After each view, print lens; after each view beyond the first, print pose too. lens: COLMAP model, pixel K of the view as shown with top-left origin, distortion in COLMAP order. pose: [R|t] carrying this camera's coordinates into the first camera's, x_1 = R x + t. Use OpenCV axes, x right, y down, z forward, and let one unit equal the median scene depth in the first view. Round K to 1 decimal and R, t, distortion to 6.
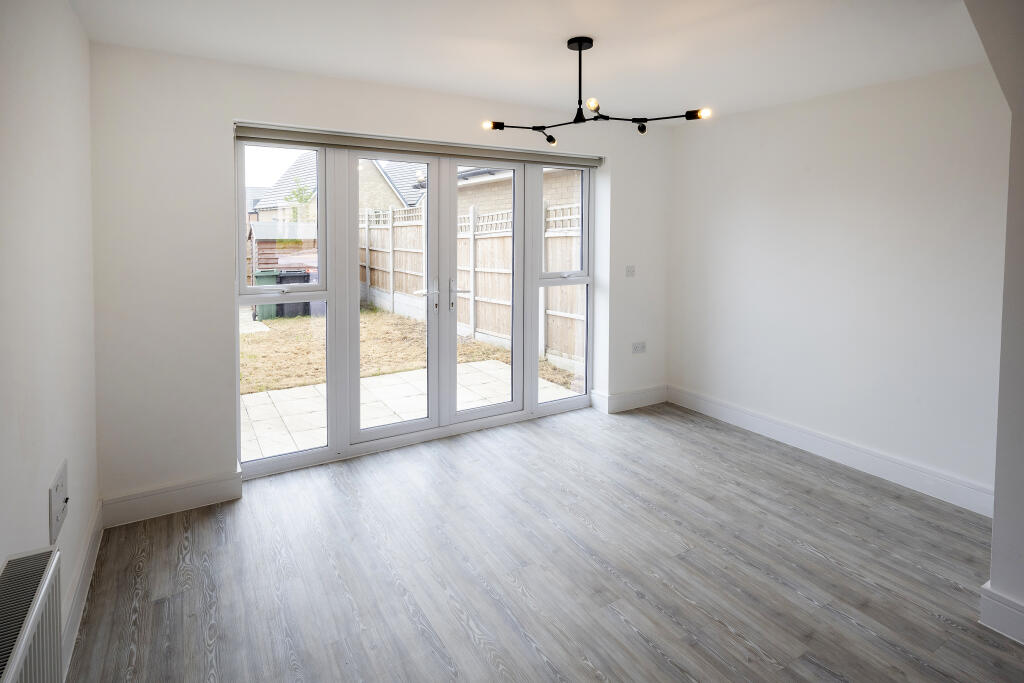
lens RADIAL K [[534.7, 0, 500.4], [0, 534.7, 248.0], [0, 0, 1]] dist [0.002822, -0.000028]
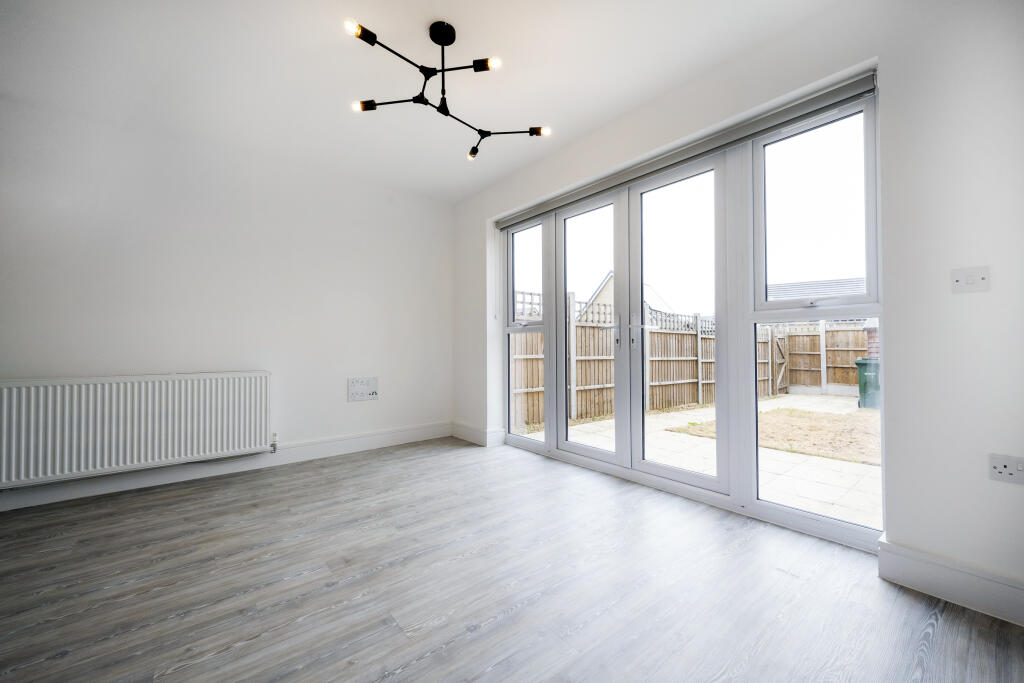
lens RADIAL K [[402.6, 0, 508.6], [0, 402.6, 338.7], [0, 0, 1]] dist [-0.000647, 0.000138]
pose [[0.140801, -0.020910, -0.989817, 0.795258], [-0.029018, 0.999260, -0.025237, 0.172202], [0.989613, 0.032276, 0.140090, 0.931634]]
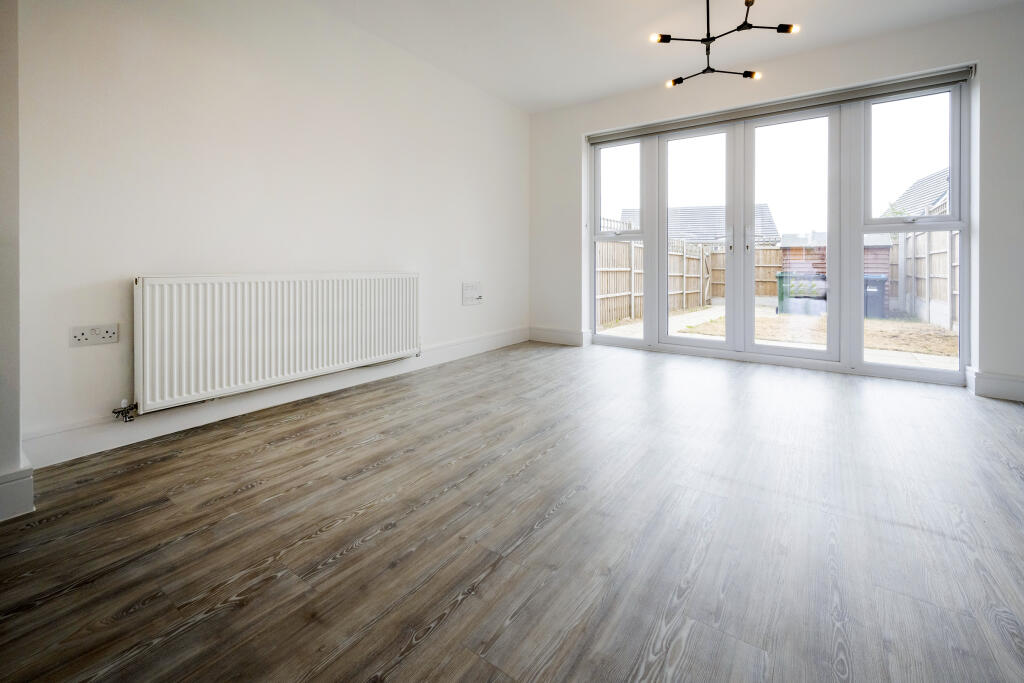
lens RADIAL K [[432.4, 0, 510.7], [0, 432.4, 263.5], [0, 0, 1]] dist [0.000751, -0.000134]
pose [[0.402197, -0.003443, -0.915547, 0.767220], [-0.034175, 0.999240, -0.018771, 0.240338], [0.914915, 0.038838, 0.401774, 0.211241]]
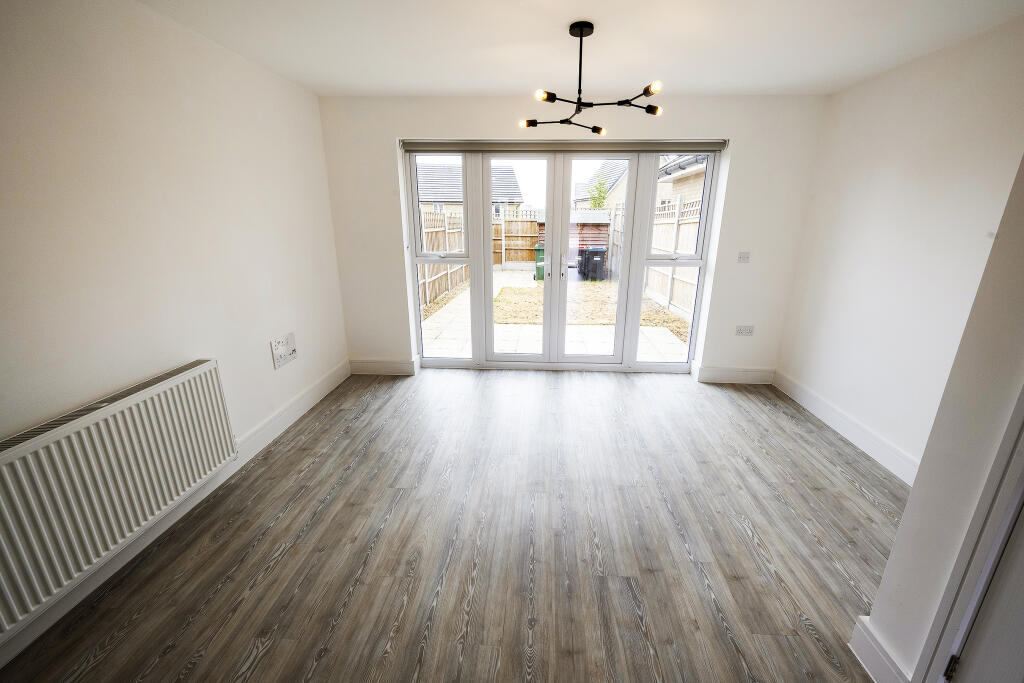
lens RADIAL K [[410.9, 0, 521.4], [0, 410.9, 335.3], [0, 0, 1]] dist [-0.000935, -0.000086]
pose [[0.834136, 0.156585, -0.528865, 0.514446], [-0.022211, 0.967614, 0.251456, -0.000979], [0.551111, -0.198002, 0.810599, 0.146236]]
